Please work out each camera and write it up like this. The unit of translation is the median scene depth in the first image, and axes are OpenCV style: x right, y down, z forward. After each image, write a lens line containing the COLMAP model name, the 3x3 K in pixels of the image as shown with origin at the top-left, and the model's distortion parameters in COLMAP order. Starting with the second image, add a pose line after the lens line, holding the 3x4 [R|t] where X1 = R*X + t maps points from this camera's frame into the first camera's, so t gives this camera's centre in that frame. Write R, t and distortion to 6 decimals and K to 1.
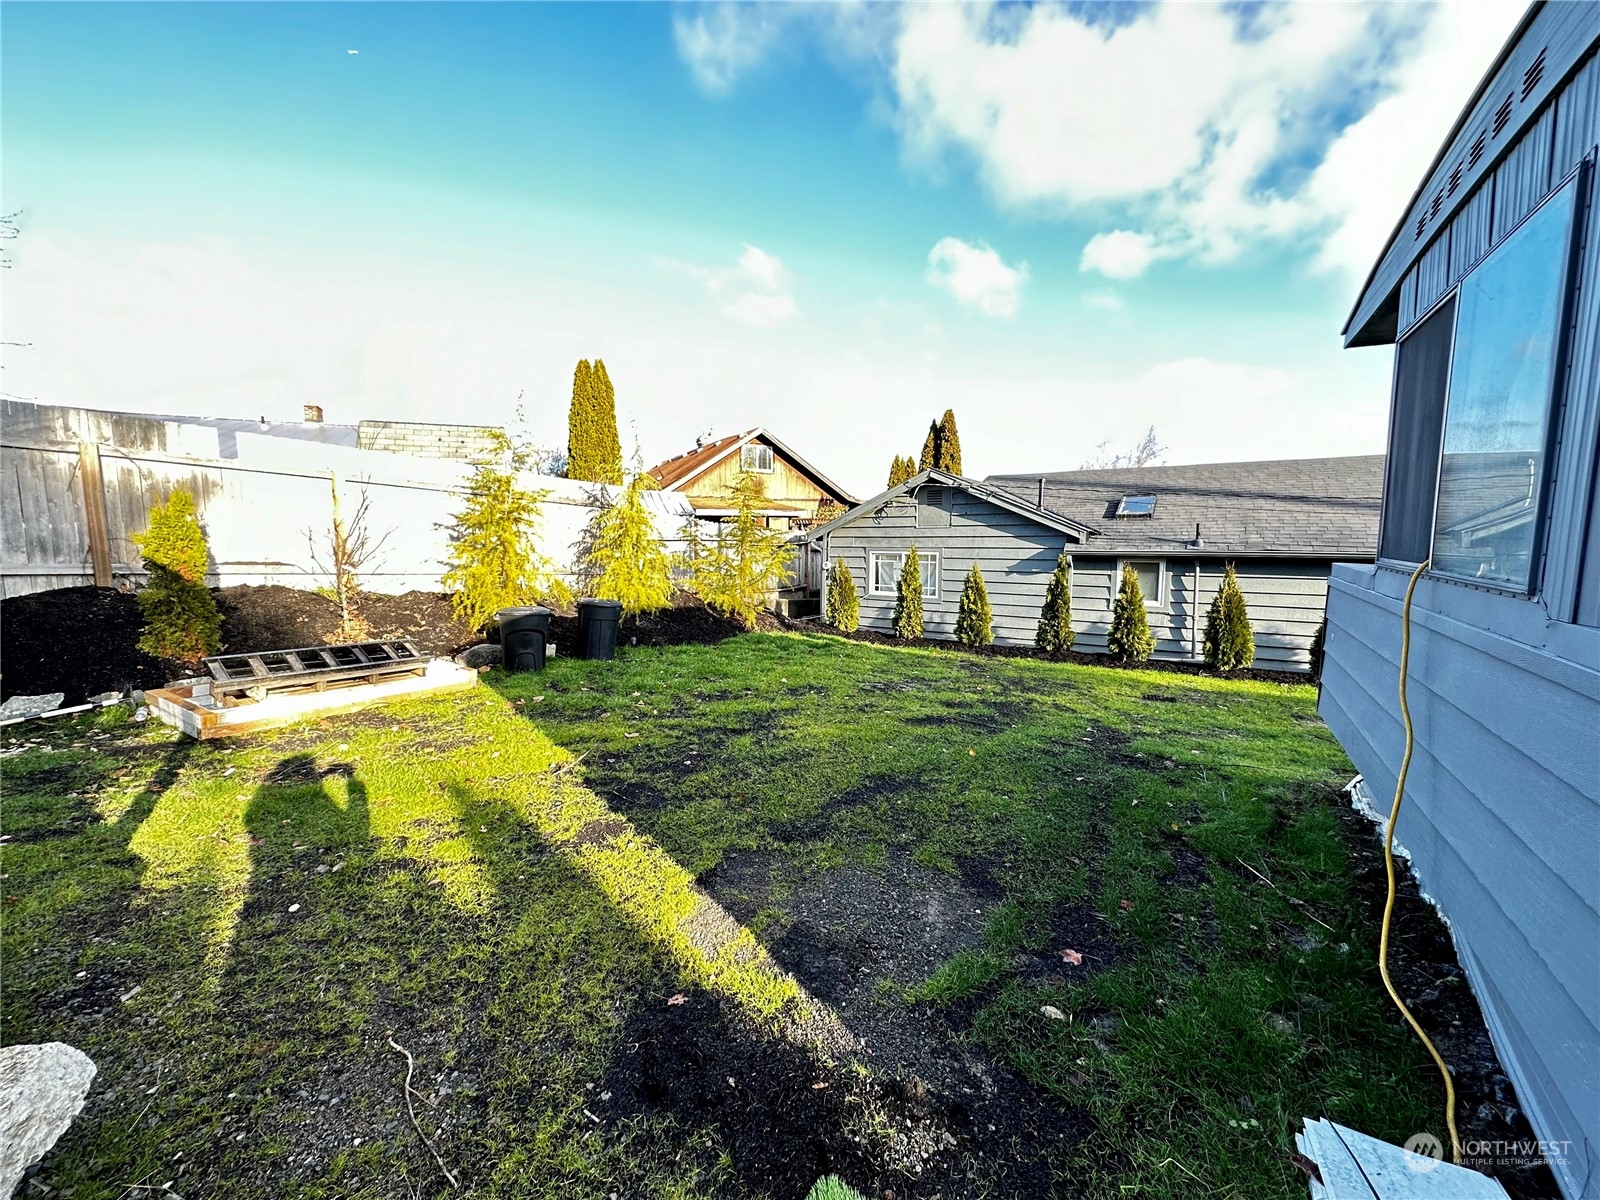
lens RADIAL K [[634.6, 0, 800.0], [0, 634.6, 600.0], [0, 0, 1]] dist [-0.007019, 0.000217]
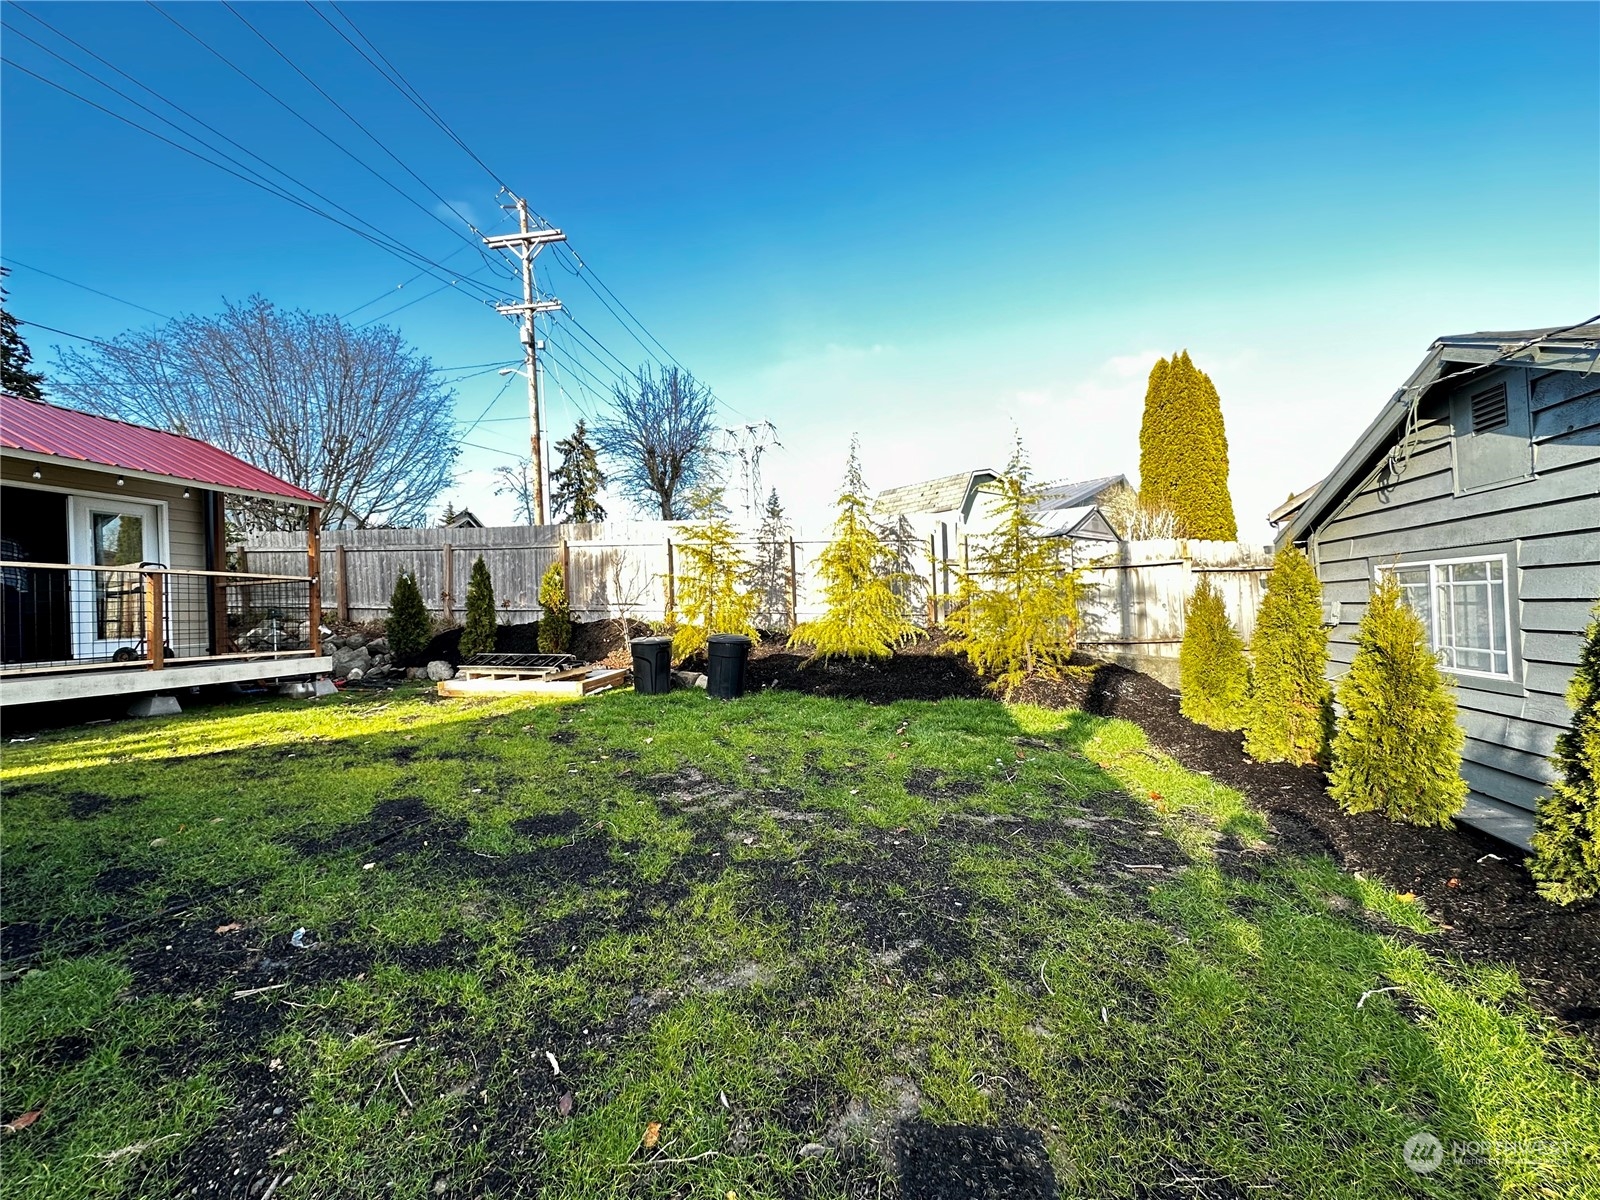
lens RADIAL K [[634.6, 0, 800.0], [0, 634.6, 600.0], [0, 0, 1]] dist [-0.007019, 0.000217]
pose [[0.338479, -0.028436, -0.940544, 0.525877], [-0.053374, 0.997354, -0.049361, -0.010546], [0.939459, 0.066908, 0.336066, 0.622515]]
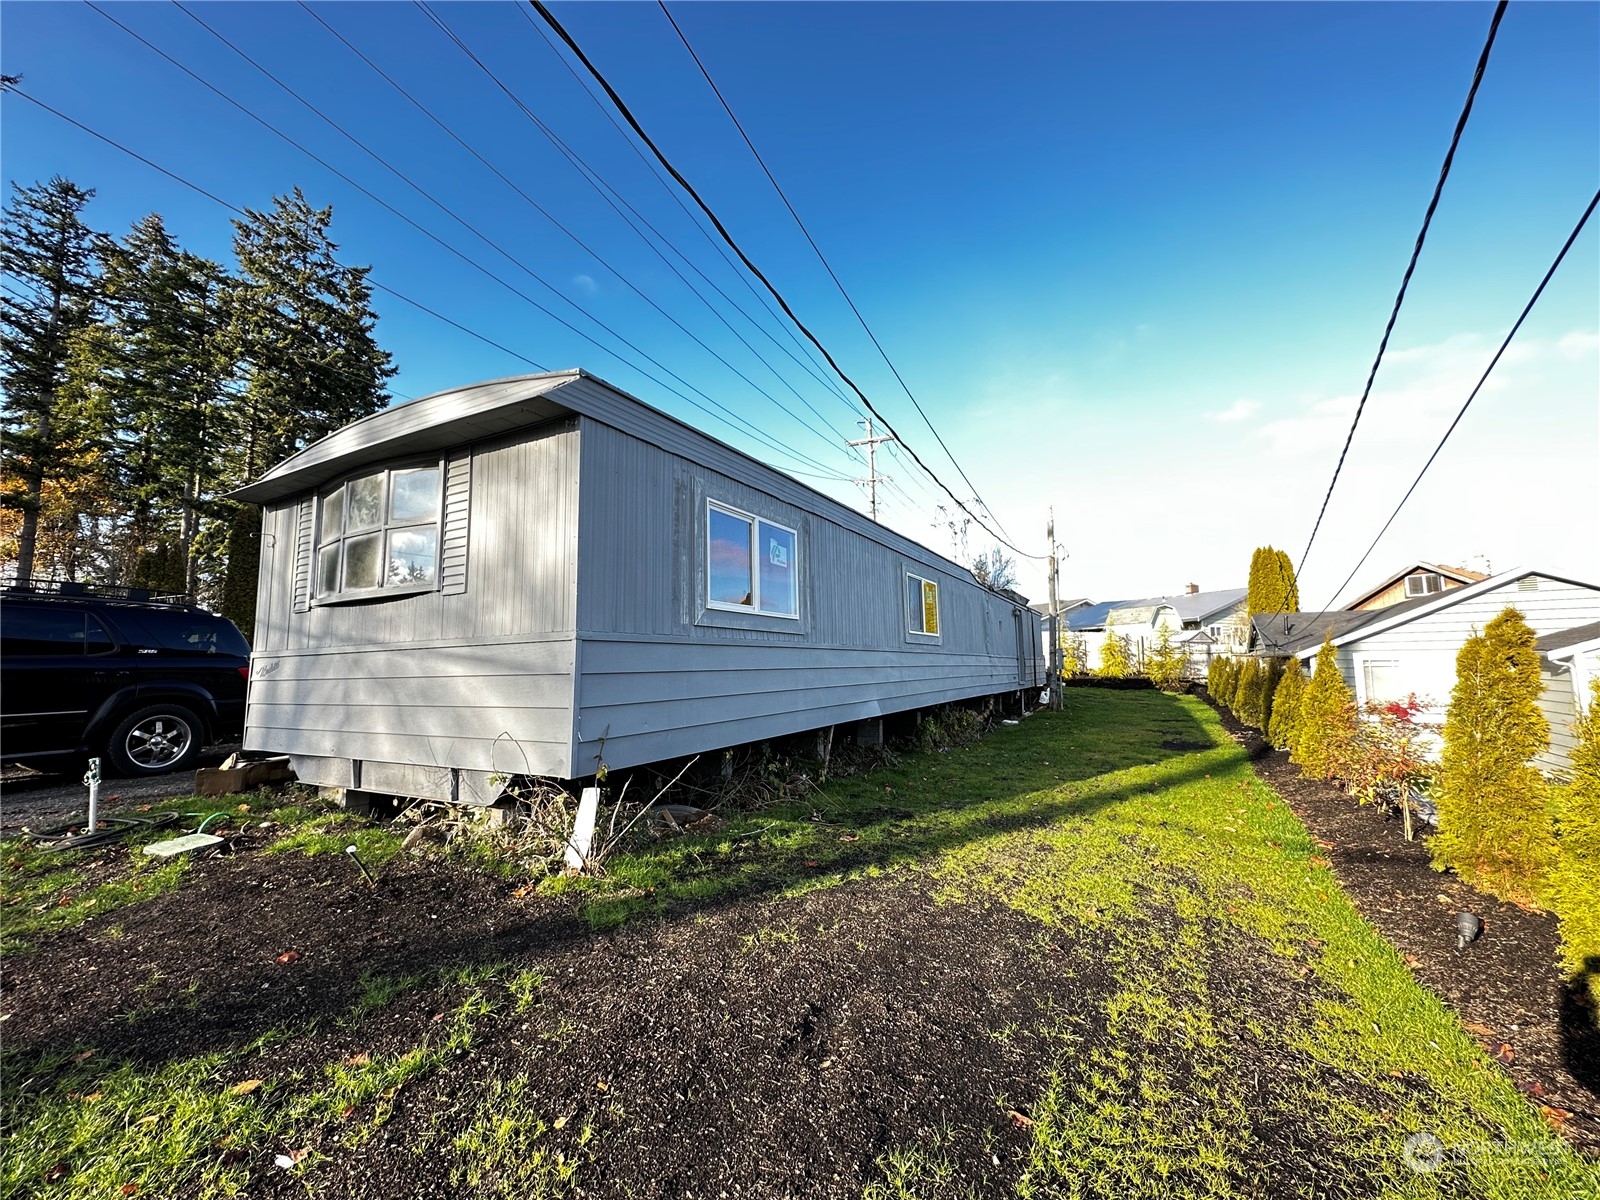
lens RADIAL K [[634.6, 0, 800.0], [0, 634.6, 600.0], [0, 0, 1]] dist [-0.007019, 0.000217]
pose [[0.069024, -0.099486, -0.992642, 2.523955], [-0.092421, 0.990098, -0.105658, 0.102211], [0.993325, 0.099034, 0.059146, -0.626781]]
